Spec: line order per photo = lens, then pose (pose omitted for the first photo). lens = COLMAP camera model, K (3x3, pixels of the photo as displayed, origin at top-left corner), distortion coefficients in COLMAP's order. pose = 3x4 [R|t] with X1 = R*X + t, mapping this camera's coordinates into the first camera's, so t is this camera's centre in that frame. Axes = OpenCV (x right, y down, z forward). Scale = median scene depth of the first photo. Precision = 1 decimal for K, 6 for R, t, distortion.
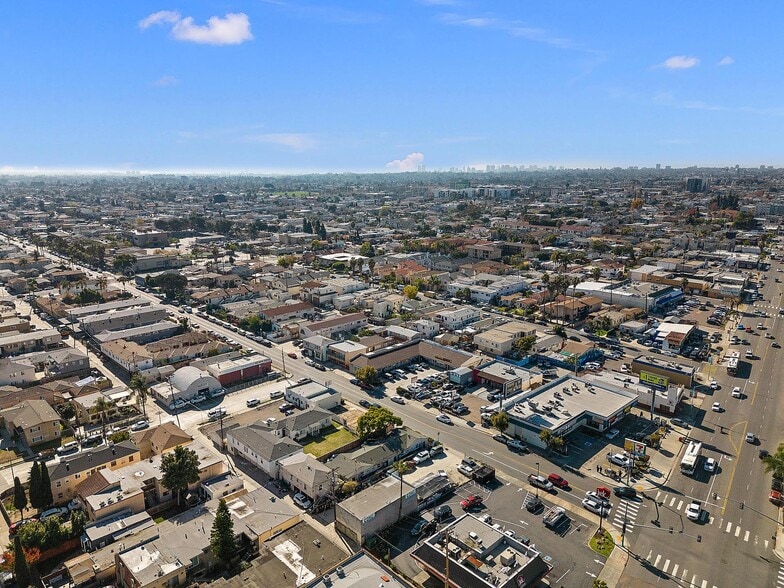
lens RADIAL K [[550.8, 0, 392.6], [0, 550.8, 281.3], [0, 0, 1]] dist [0.087932, -0.094834]
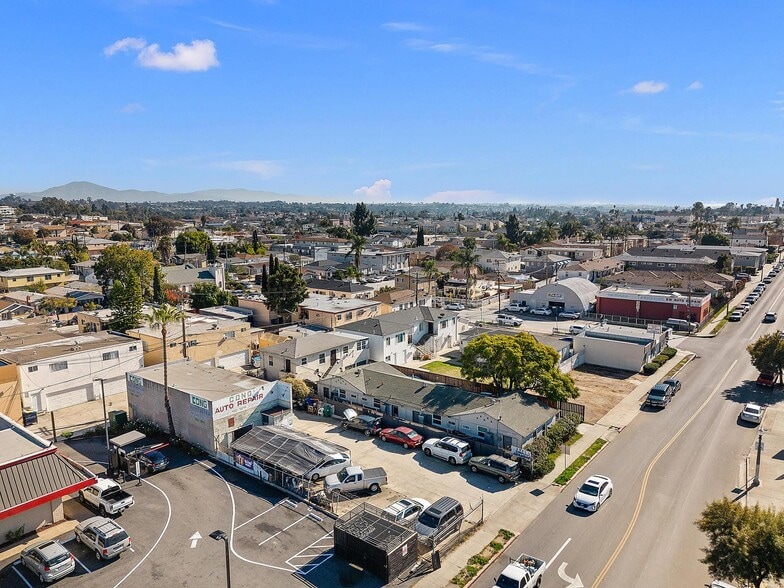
lens RADIAL K [[558.9, 0, 392.0], [0, 558.9, 294.0], [0, 0, 1]] dist [0.094973, -0.100275]
pose [[0.130997, 0.150007, -0.979968, 0.335240], [-0.192727, 0.973481, 0.123252, 0.145822], [0.972469, 0.172721, 0.156433, 0.736222]]
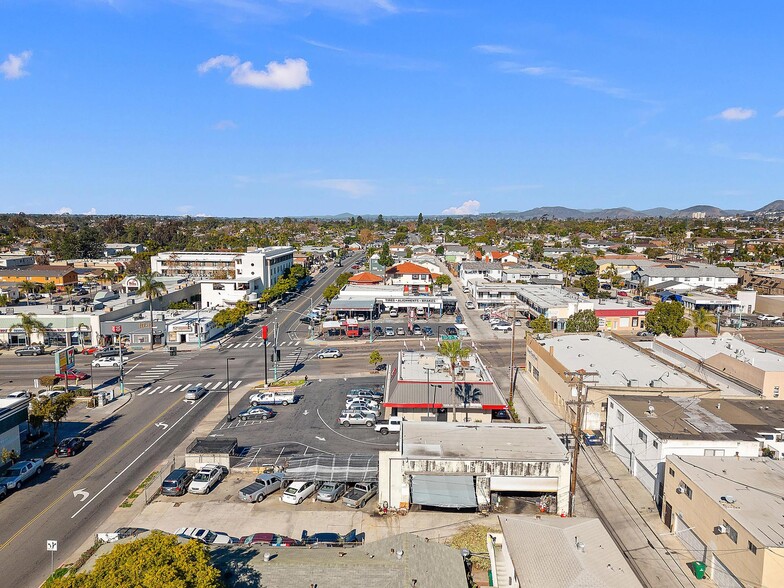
lens RADIAL K [[547.4, 0, 389.4], [0, 547.4, 293.5], [0, 0, 1]] dist [0.089103, -0.087371]
pose [[-0.701239, -0.101034, 0.705731, -0.202706], [0.138880, 0.951584, 0.274227, 0.085410], [-0.699269, 0.290310, -0.653256, 0.909161]]
